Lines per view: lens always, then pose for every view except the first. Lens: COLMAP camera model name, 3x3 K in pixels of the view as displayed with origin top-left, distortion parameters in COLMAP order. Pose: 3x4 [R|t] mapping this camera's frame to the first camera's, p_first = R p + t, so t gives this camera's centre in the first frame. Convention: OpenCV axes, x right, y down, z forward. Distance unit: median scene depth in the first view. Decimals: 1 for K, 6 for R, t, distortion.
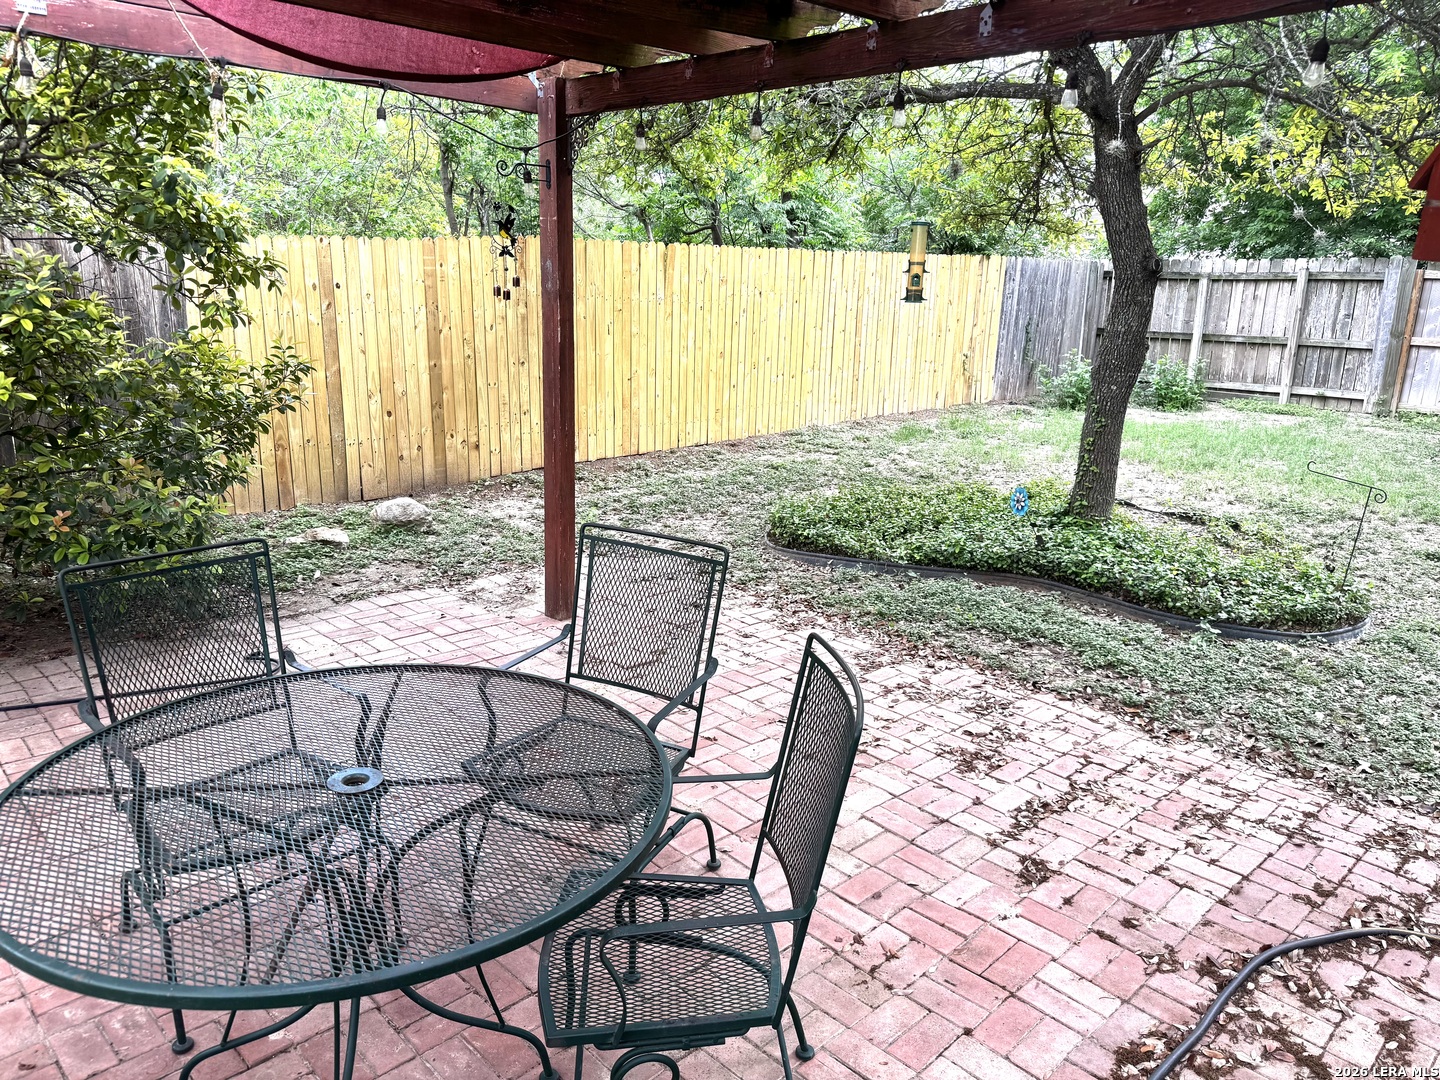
lens RADIAL K [[1016.5, 0, 712.7], [0, 1016.5, 538.5], [0, 0, 1]] dist [0.019450, -0.066558]
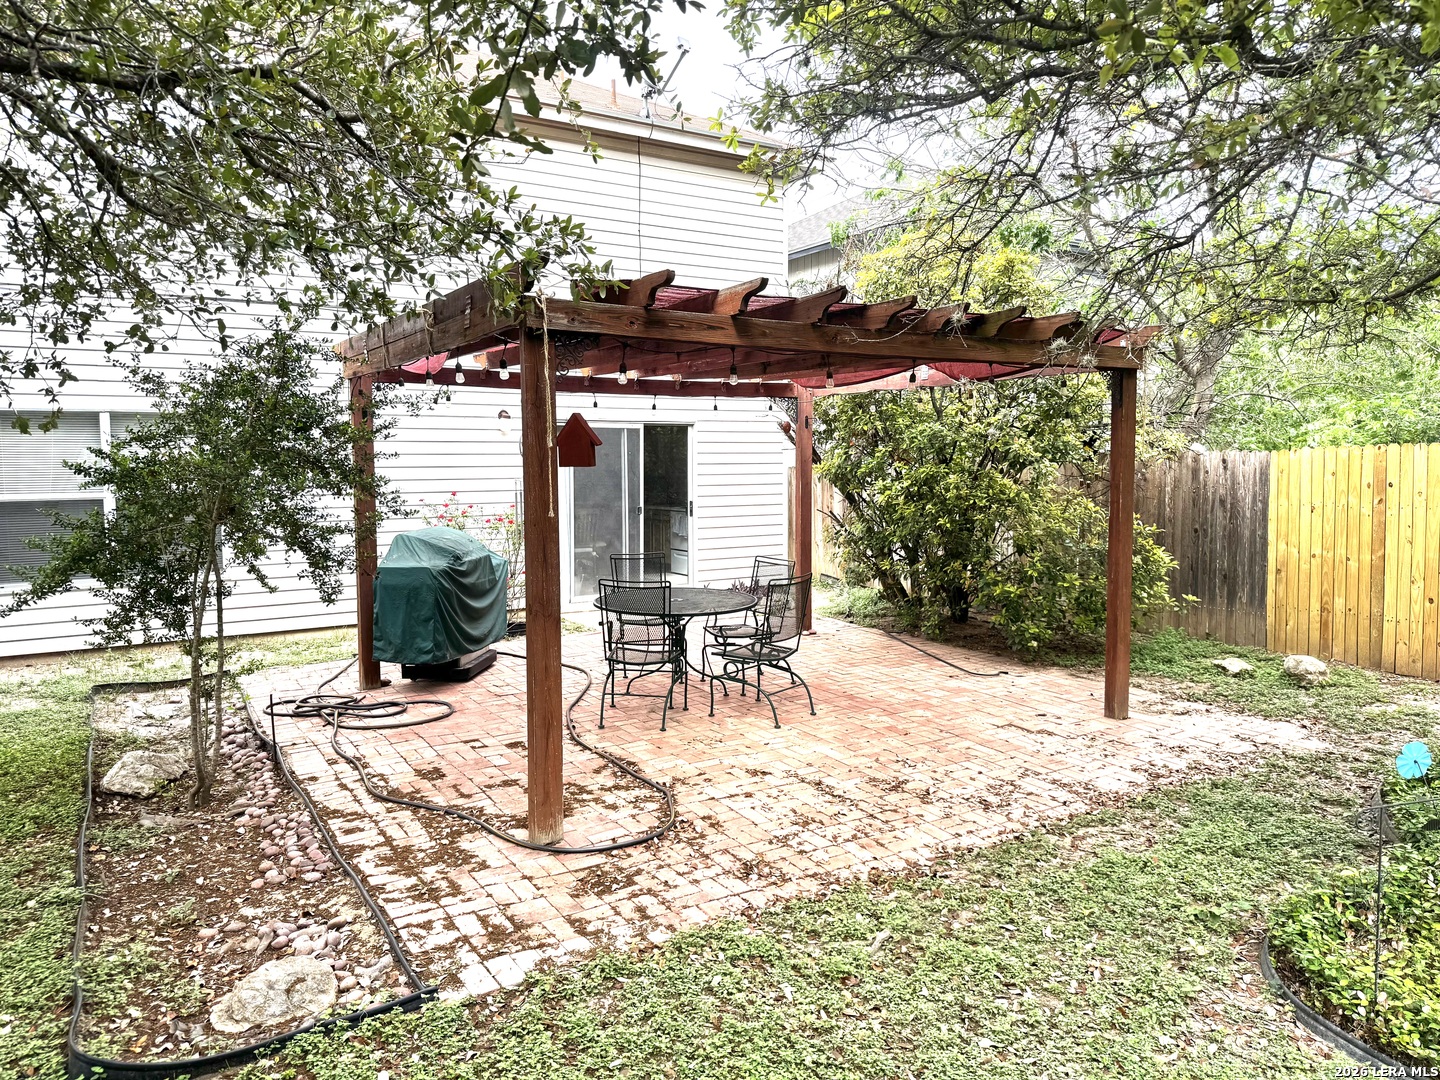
lens RADIAL K [[1016.5, 0, 715.1], [0, 1016.5, 538.6], [0, 0, 1]] dist [0.019450, -0.066558]
pose [[-0.185979, 0.071282, -0.979965, 1.471287], [-0.251731, 0.960620, 0.117649, -0.207575], [0.949759, 0.268568, -0.160711, 0.747448]]
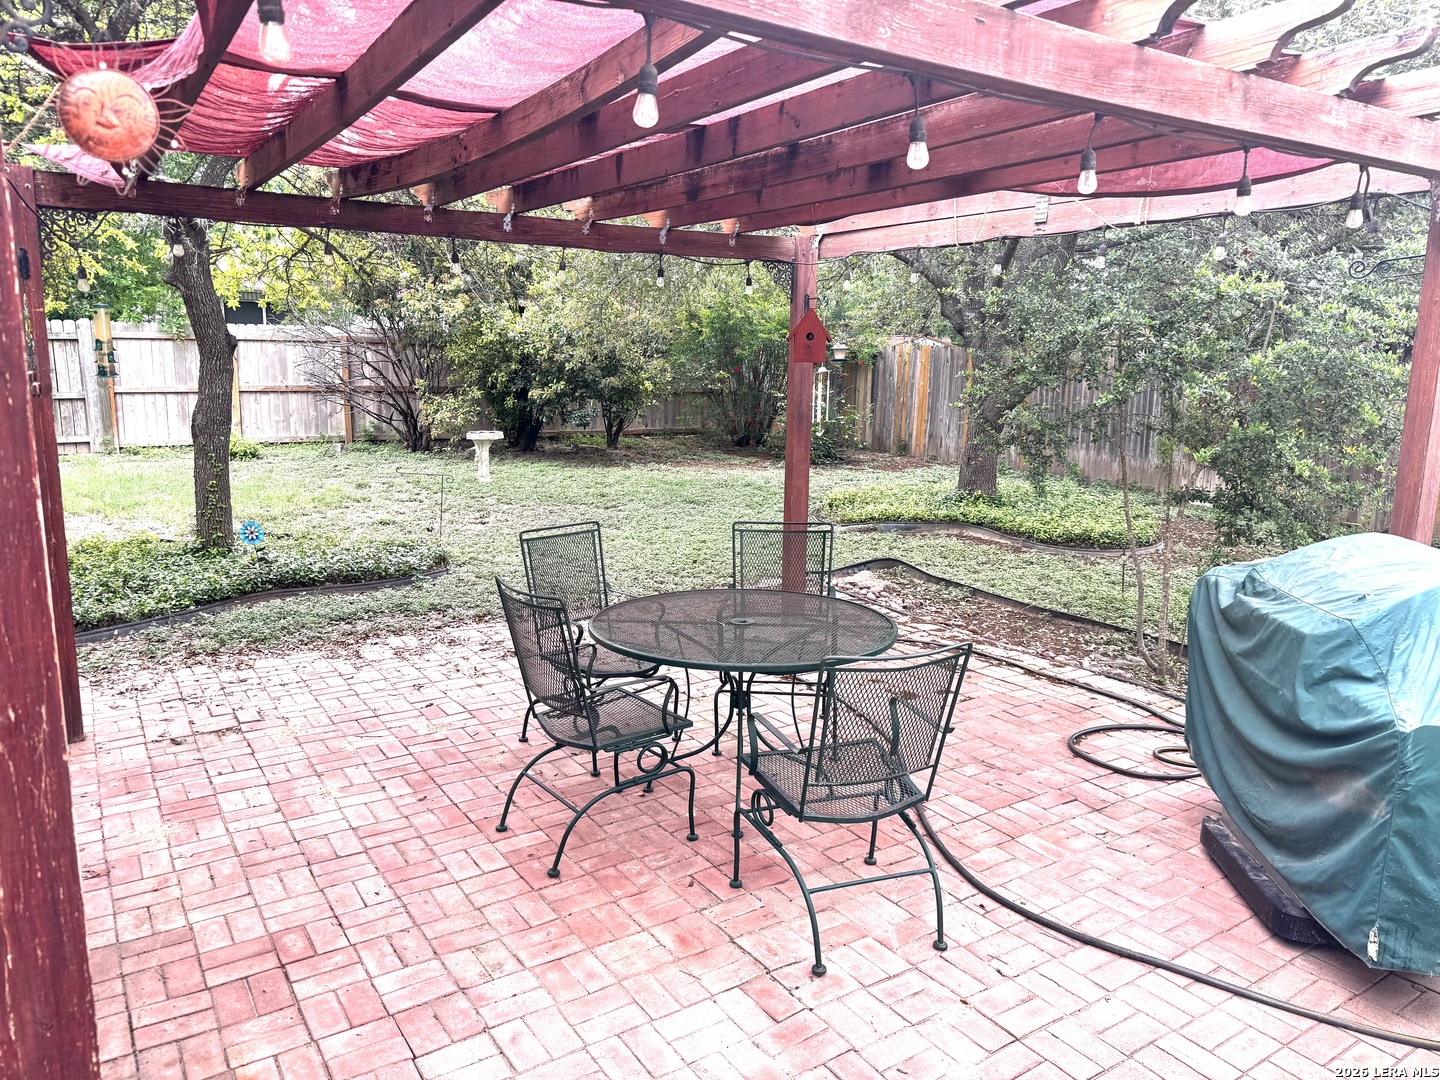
lens RADIAL K [[1016.5, 0, 717.0], [0, 1016.5, 539.5], [0, 0, 1]] dist [0.019450, -0.066558]
pose [[0.179678, -0.196889, 0.963821, -1.040972], [0.231365, 0.960740, 0.153128, -0.118119], [-0.956131, 0.195481, 0.218177, 0.238537]]
